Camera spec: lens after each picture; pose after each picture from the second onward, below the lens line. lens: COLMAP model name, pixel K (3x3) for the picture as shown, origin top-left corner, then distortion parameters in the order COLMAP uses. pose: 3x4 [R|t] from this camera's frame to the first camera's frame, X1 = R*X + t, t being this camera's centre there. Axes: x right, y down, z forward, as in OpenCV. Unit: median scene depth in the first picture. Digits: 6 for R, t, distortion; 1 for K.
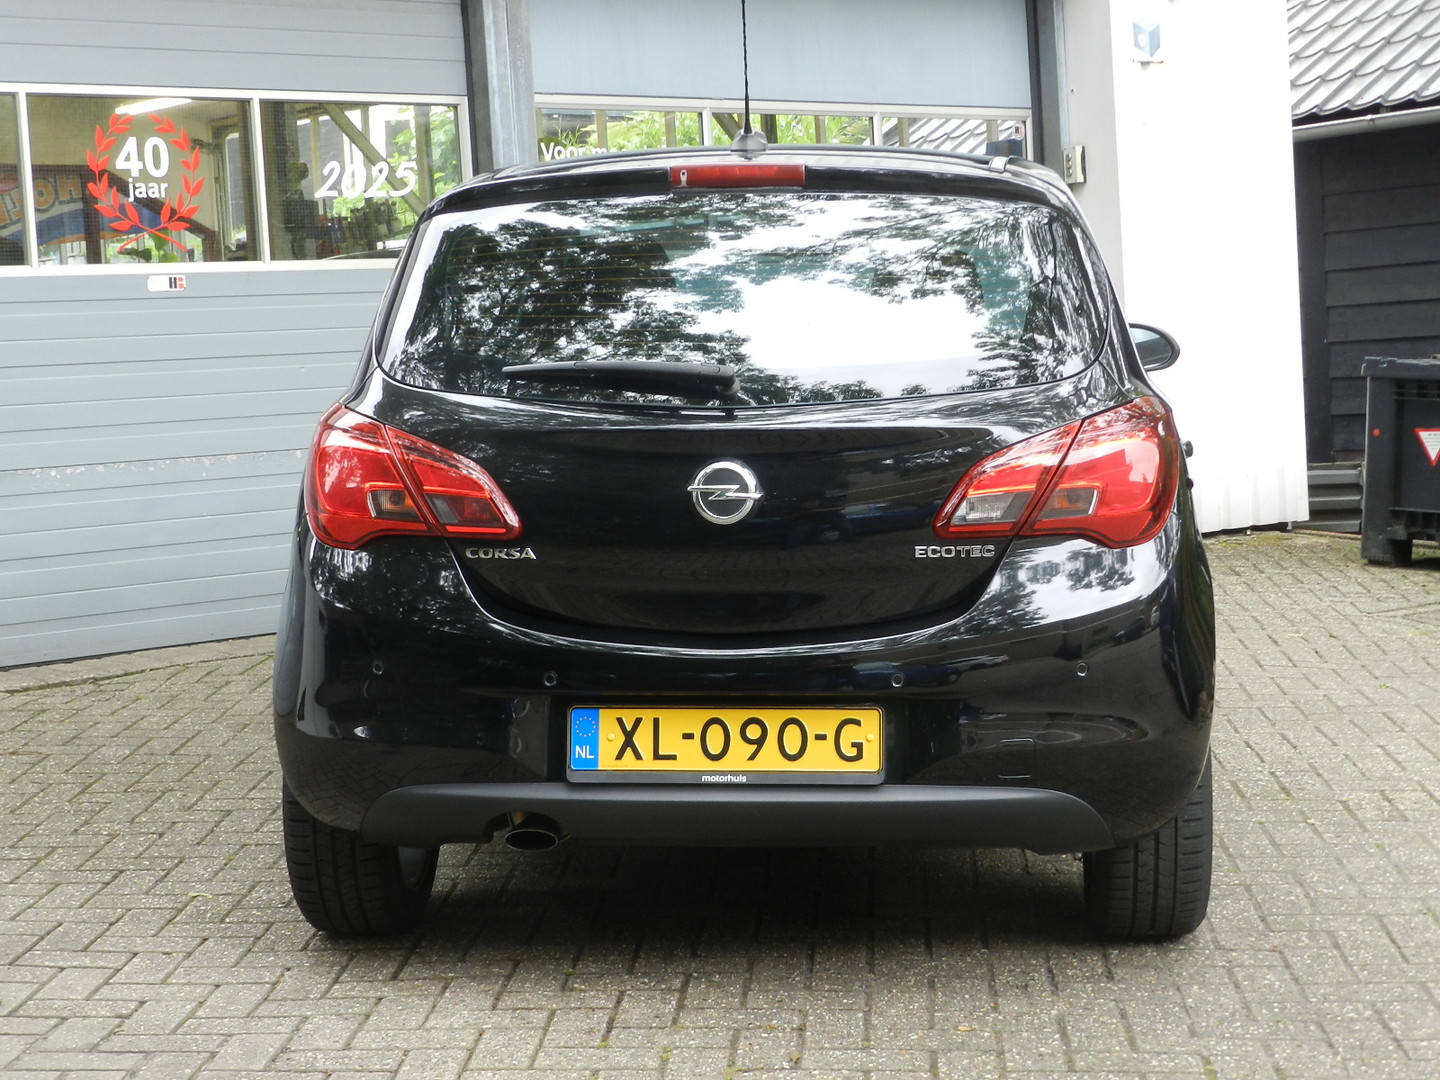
lens RADIAL K [[2996.5, 0, 714.4], [0, 2996.5, 549.1], [0, 0, 1]] dist [0.019973, 0.000000]
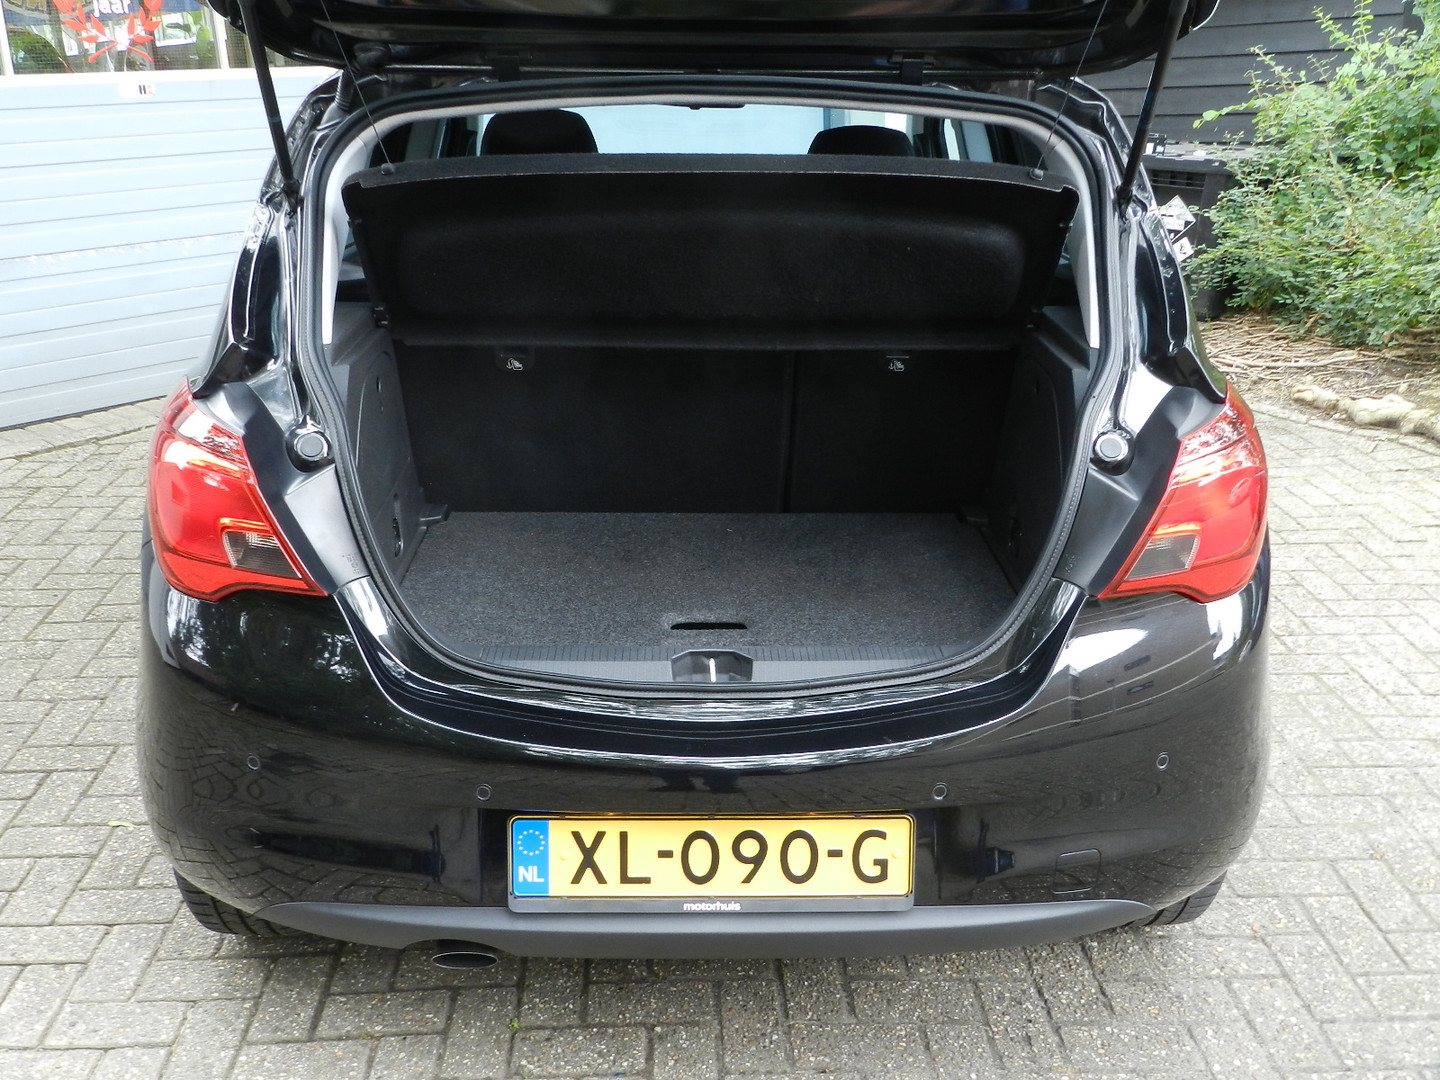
lens RADIAL K [[1370.5, 0, 709.8], [0, 1370.5, 527.3], [0, 0, 1]] dist [0.009302, 0.000000]
pose [[0.993733, -0.016907, 0.110494, -0.035139], [-0.012991, 0.964330, 0.264383, -0.113405], [-0.111022, -0.264162, 0.958067, 0.679062]]
